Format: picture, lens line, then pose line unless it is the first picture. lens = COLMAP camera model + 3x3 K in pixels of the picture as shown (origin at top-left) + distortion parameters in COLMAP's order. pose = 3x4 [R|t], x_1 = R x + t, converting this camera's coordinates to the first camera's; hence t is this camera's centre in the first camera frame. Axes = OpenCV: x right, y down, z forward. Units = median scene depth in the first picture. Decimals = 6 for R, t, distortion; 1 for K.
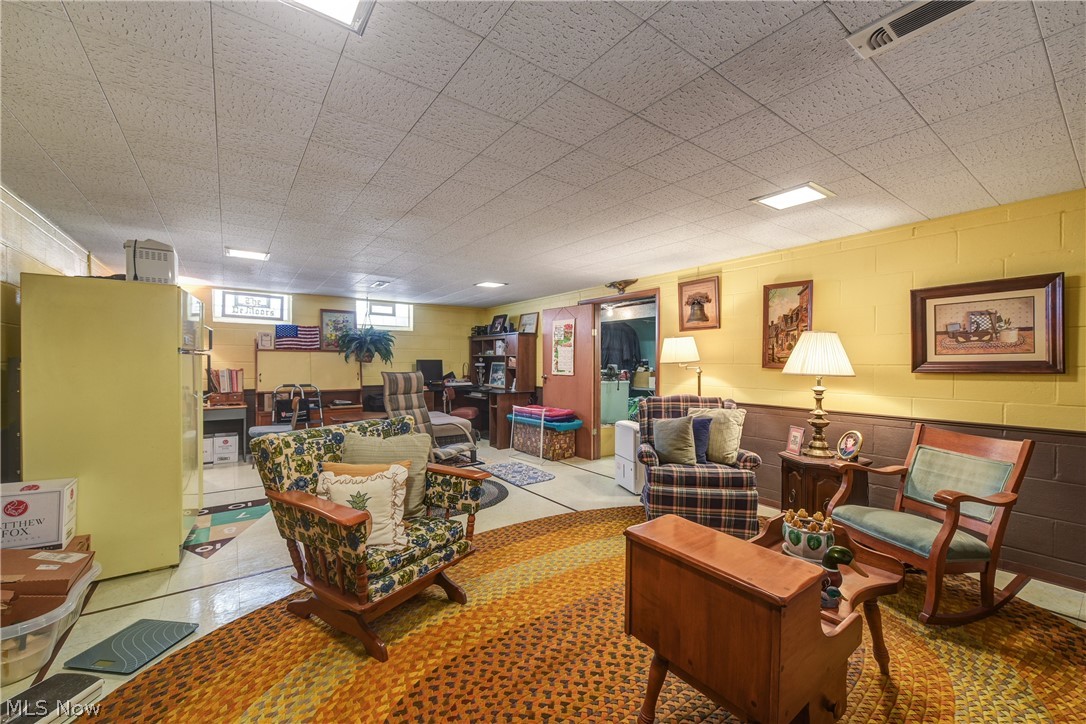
lens RADIAL K [[431.3, 0, 541.8], [0, 431.3, 361.6], [0, 0, 1]] dist [-0.003610, 0.000189]
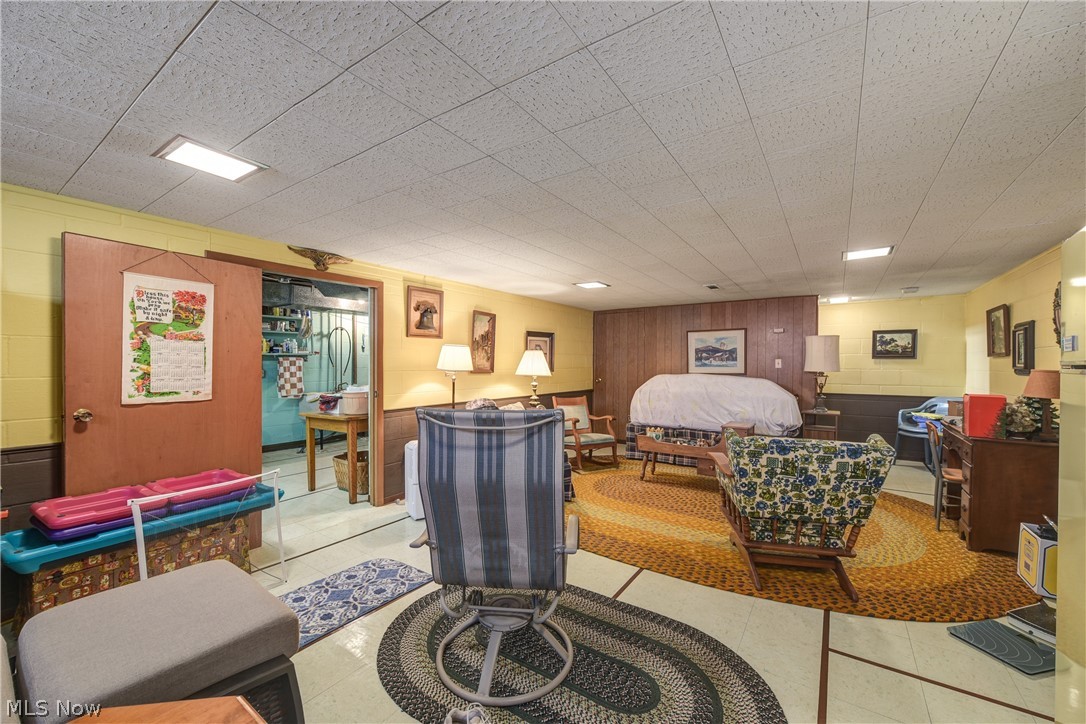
lens RADIAL K [[431.3, 0, 542.4], [0, 431.3, 362.8], [0, 0, 1]] dist [-0.003610, 0.000189]
pose [[-0.334986, 0.003285, 0.942218, -0.664736], [0.002109, 0.999994, -0.002737, -0.010436], [-0.942221, 0.001070, -0.334991, 1.044327]]
